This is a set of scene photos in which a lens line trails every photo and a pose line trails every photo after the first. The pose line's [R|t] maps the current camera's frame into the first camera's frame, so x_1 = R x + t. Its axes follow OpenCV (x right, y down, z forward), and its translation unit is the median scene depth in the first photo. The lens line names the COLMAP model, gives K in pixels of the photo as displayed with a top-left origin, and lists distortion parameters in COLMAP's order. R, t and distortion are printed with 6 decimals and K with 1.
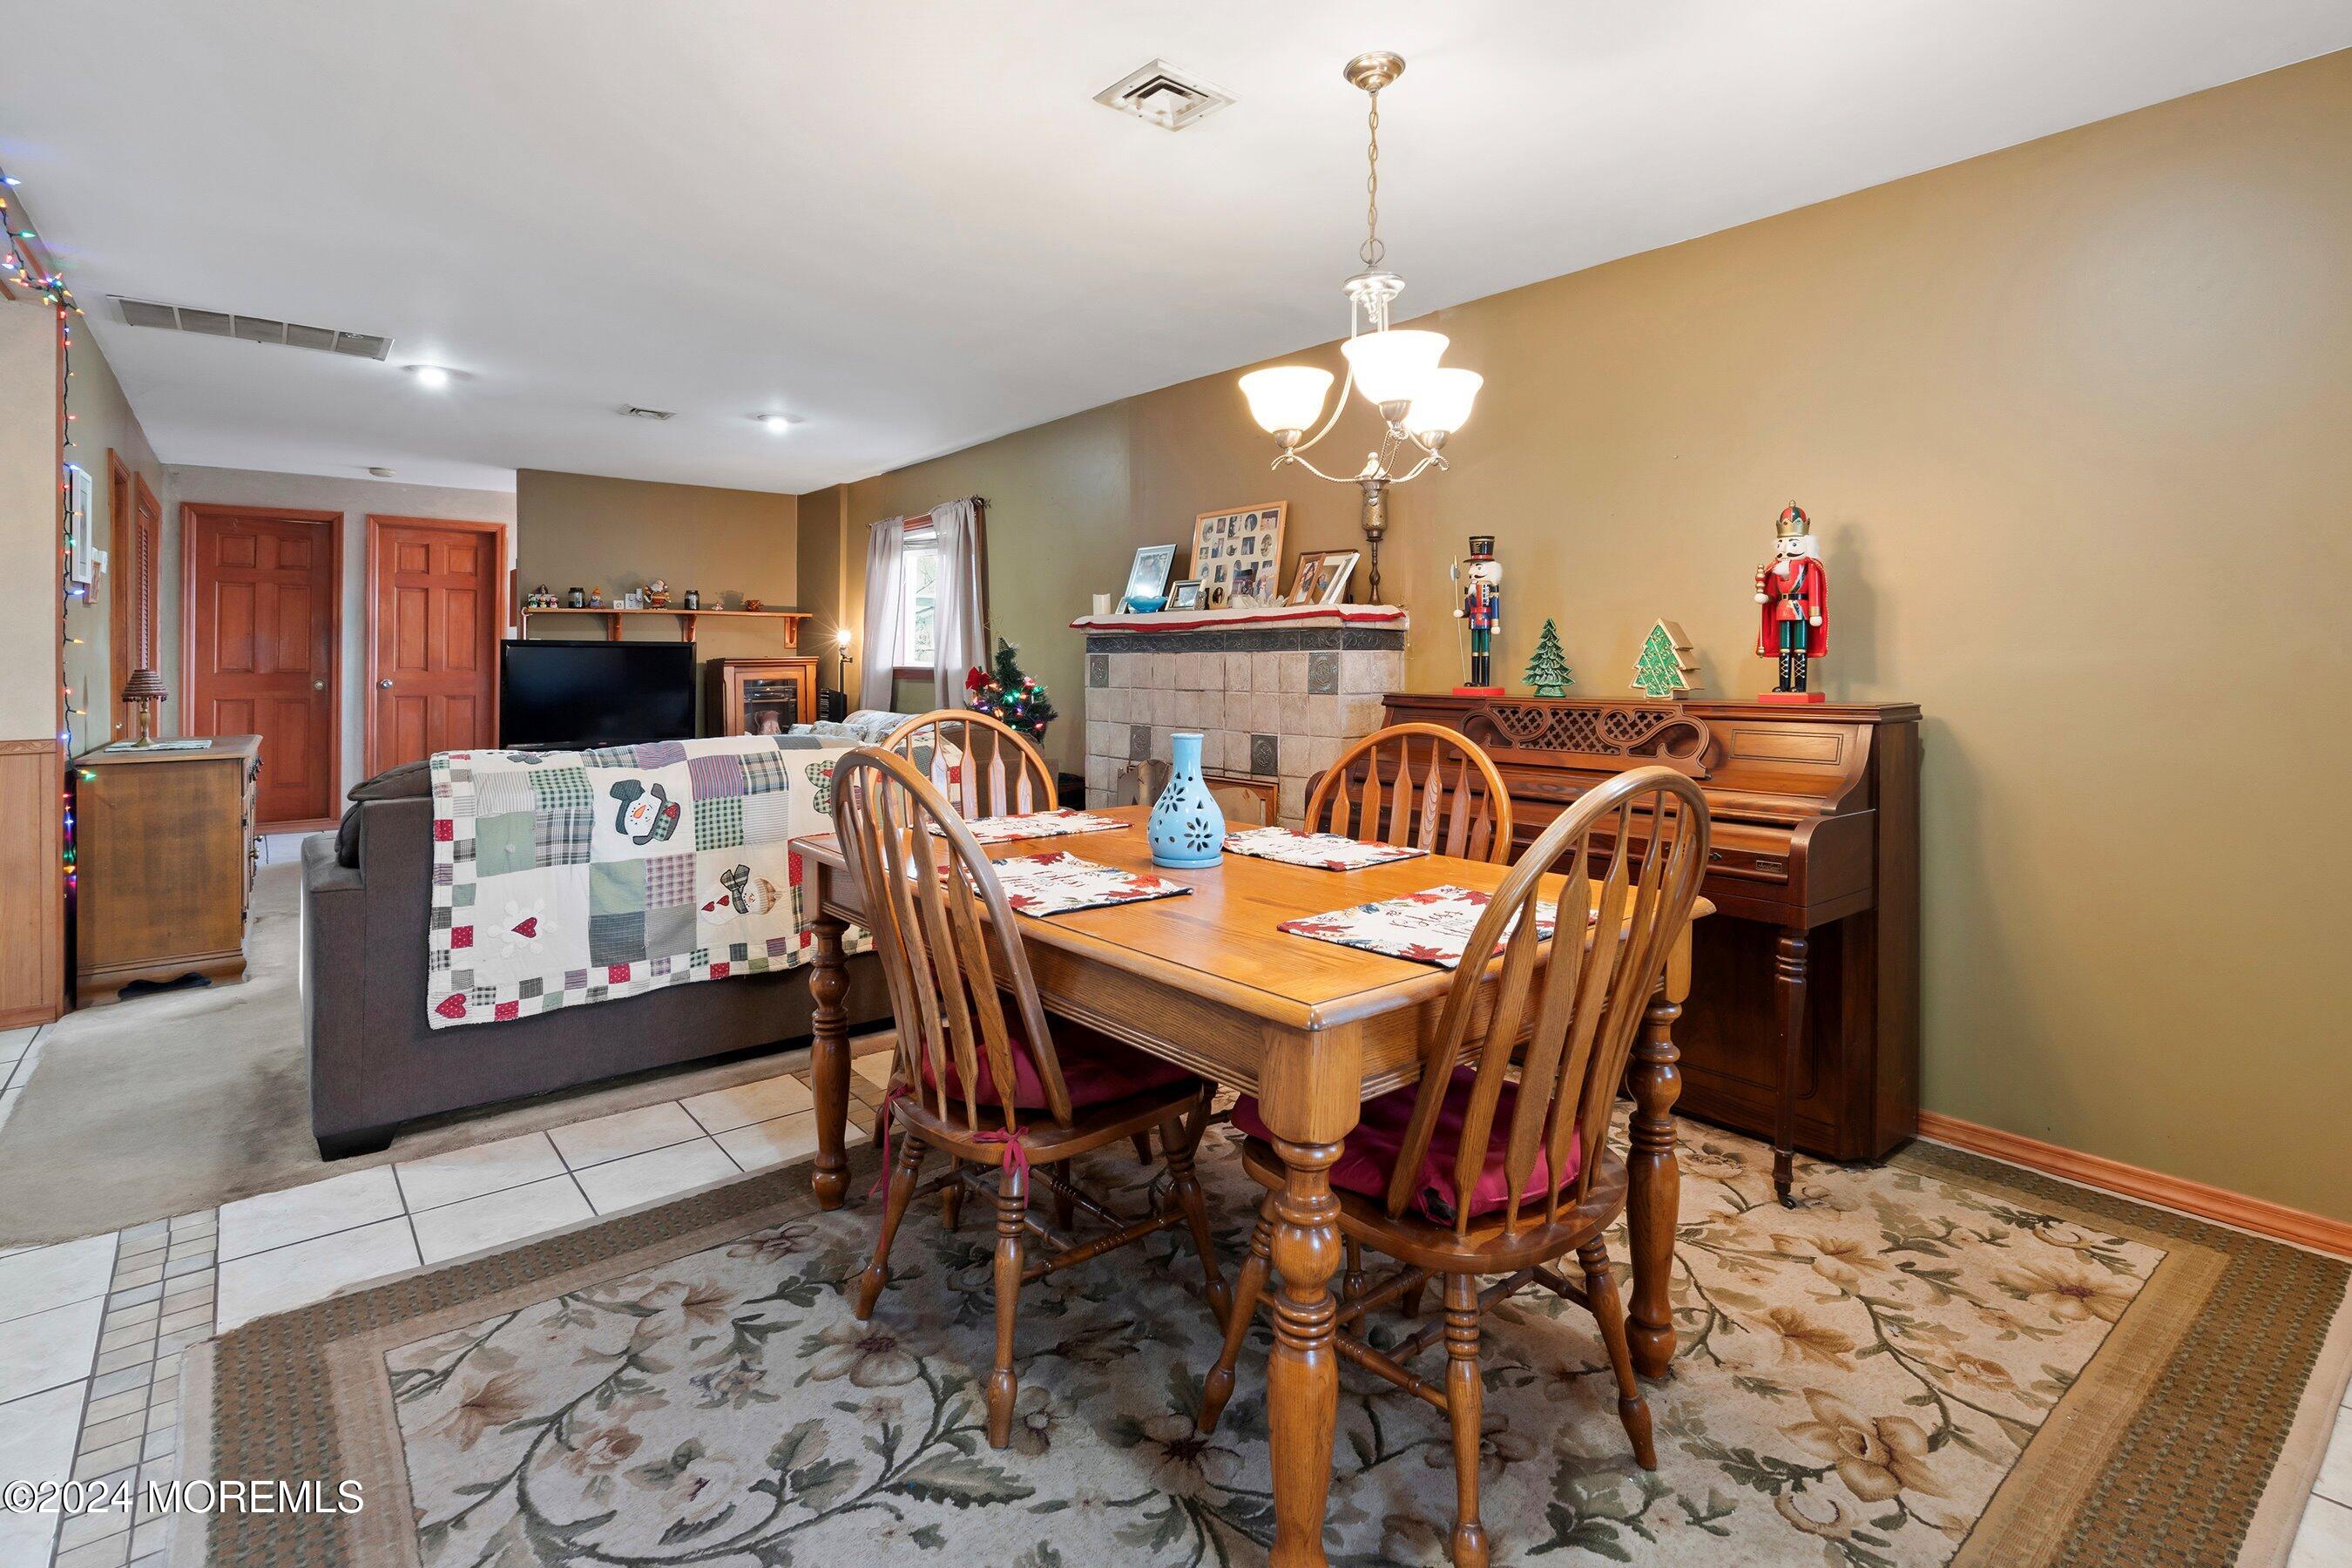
lens RADIAL K [[1114.6, 0, 1174.8], [0, 1114.6, 665.0], [0, 0, 1]] dist [-0.002944, 0.000665]
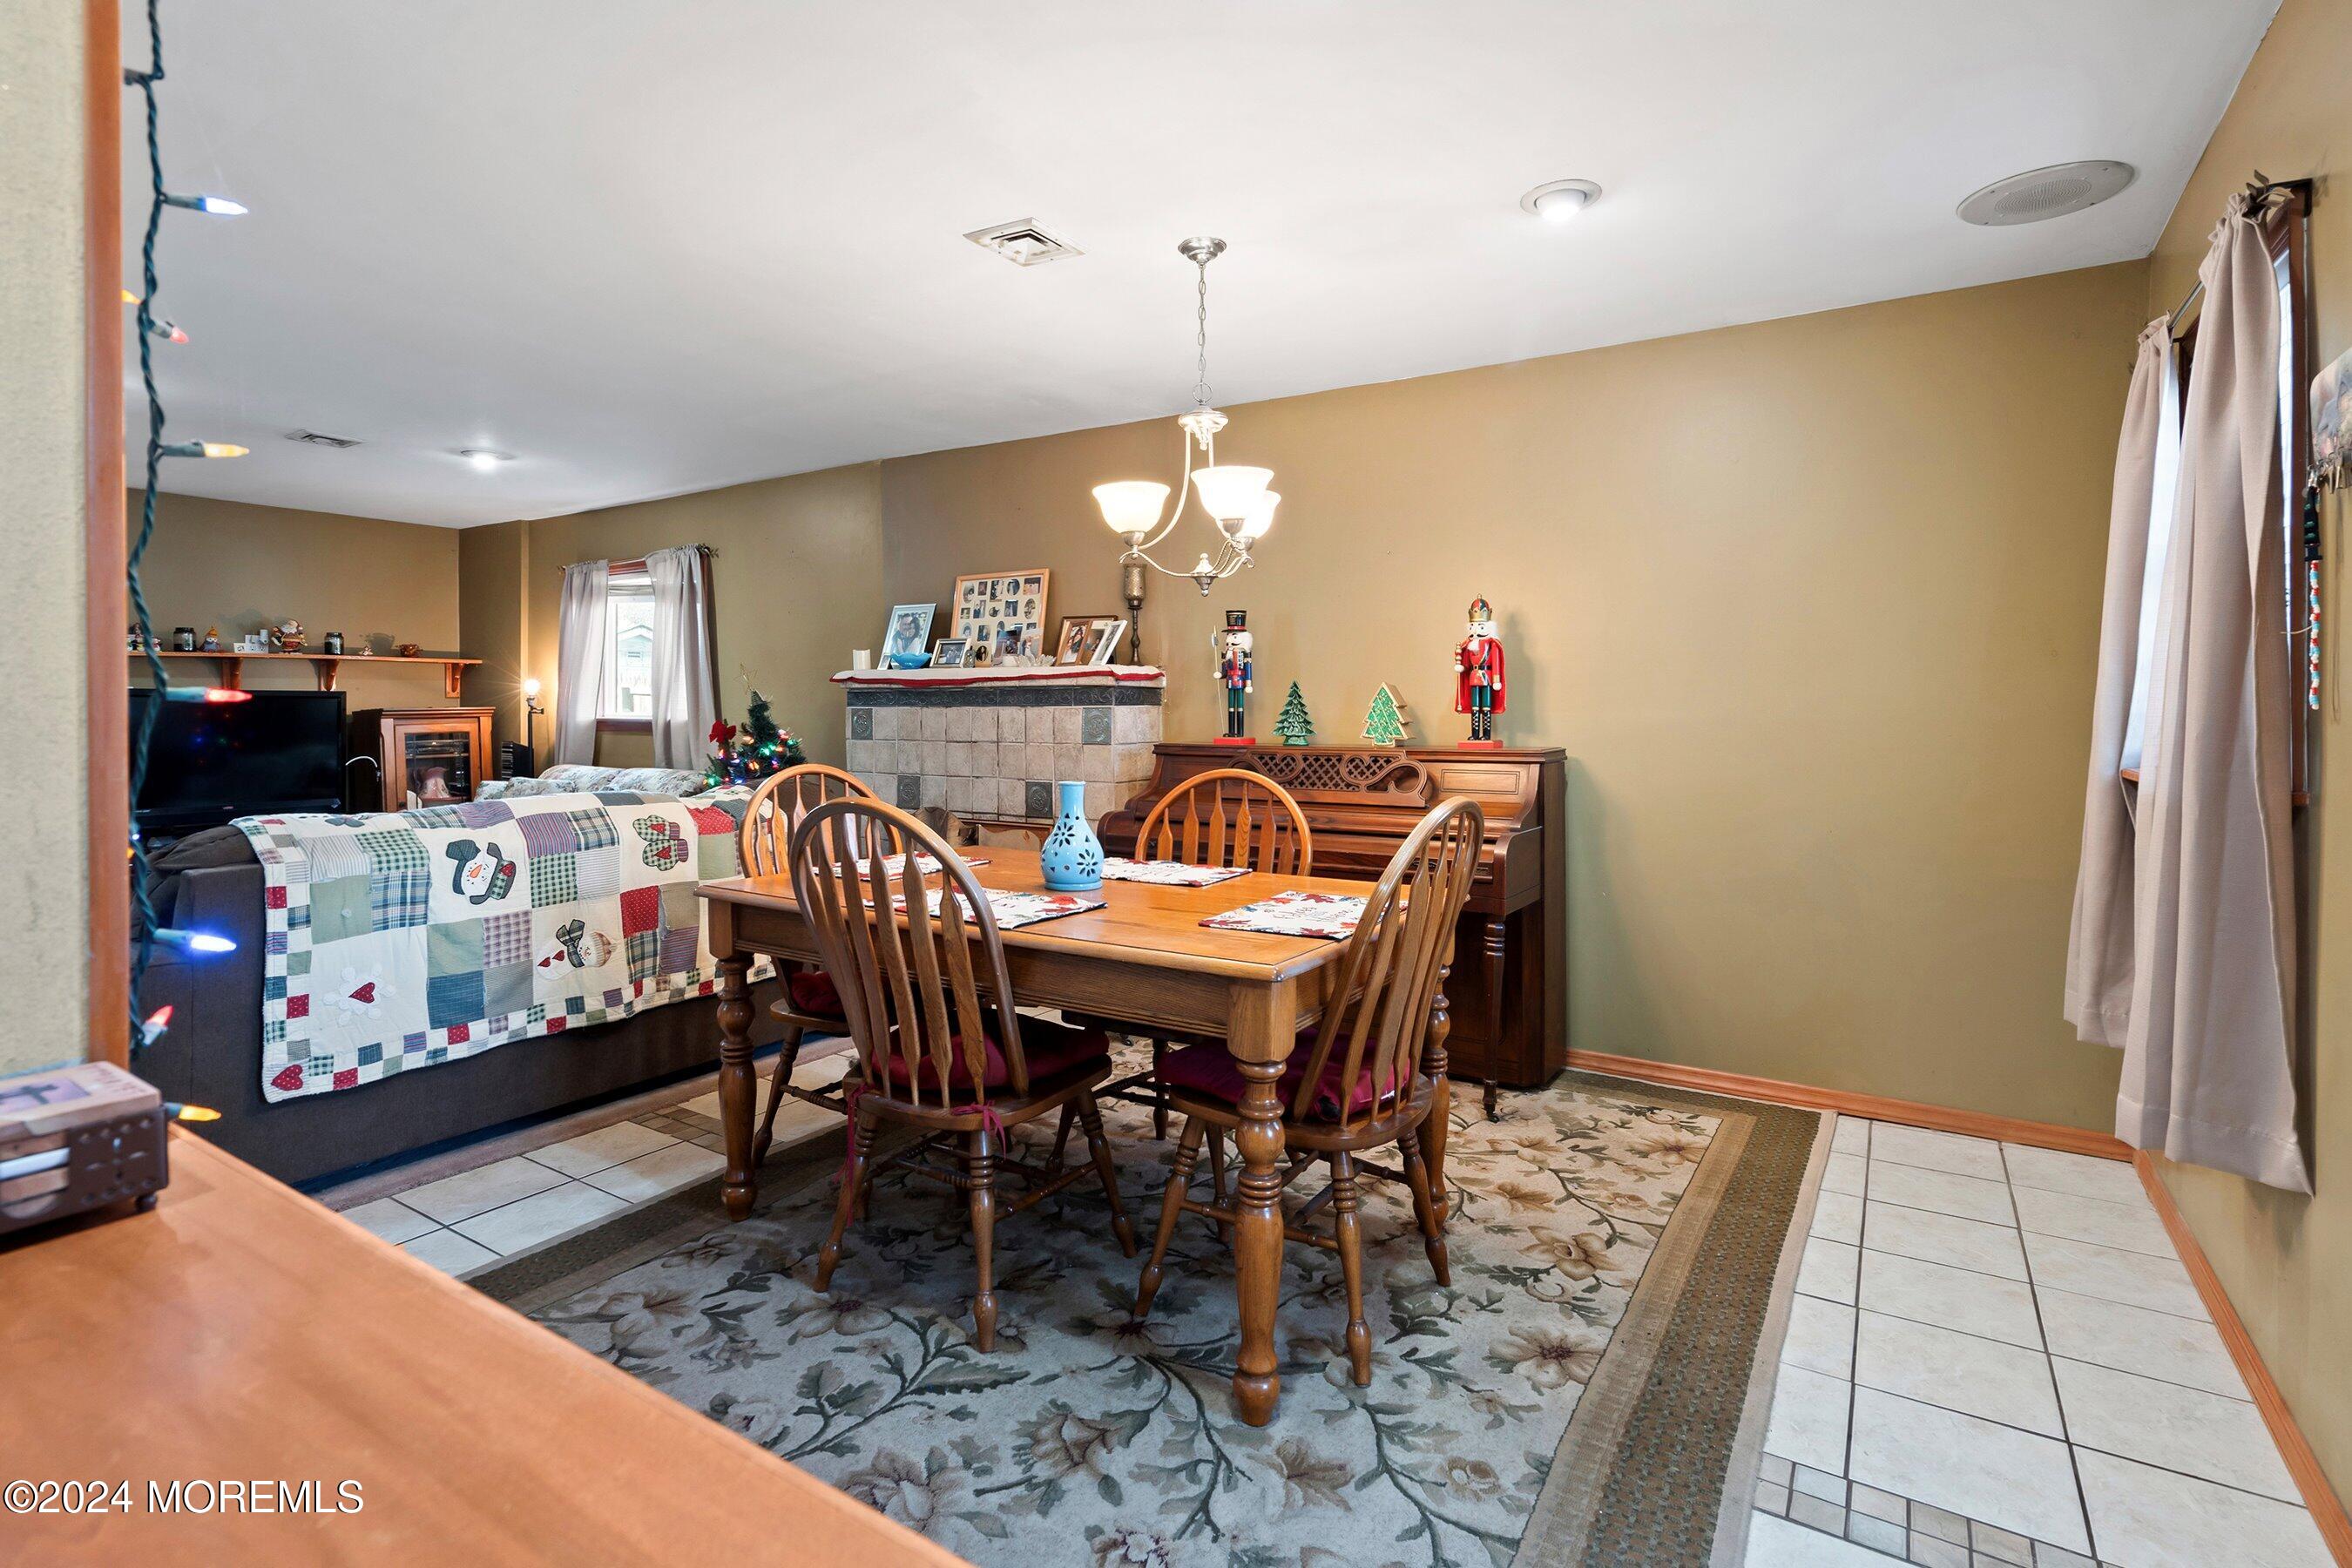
lens RADIAL K [[1130.7, 0, 1168.6], [0, 1130.7, 708.1], [0, 0, 1]] dist [-0.001374, 0.000999]
pose [[0.953444, -0.001388, 0.301568, -0.185371], [0.001981, 0.999997, -0.001660, -0.011379], [-0.301564, 0.002180, 0.953443, -0.149081]]
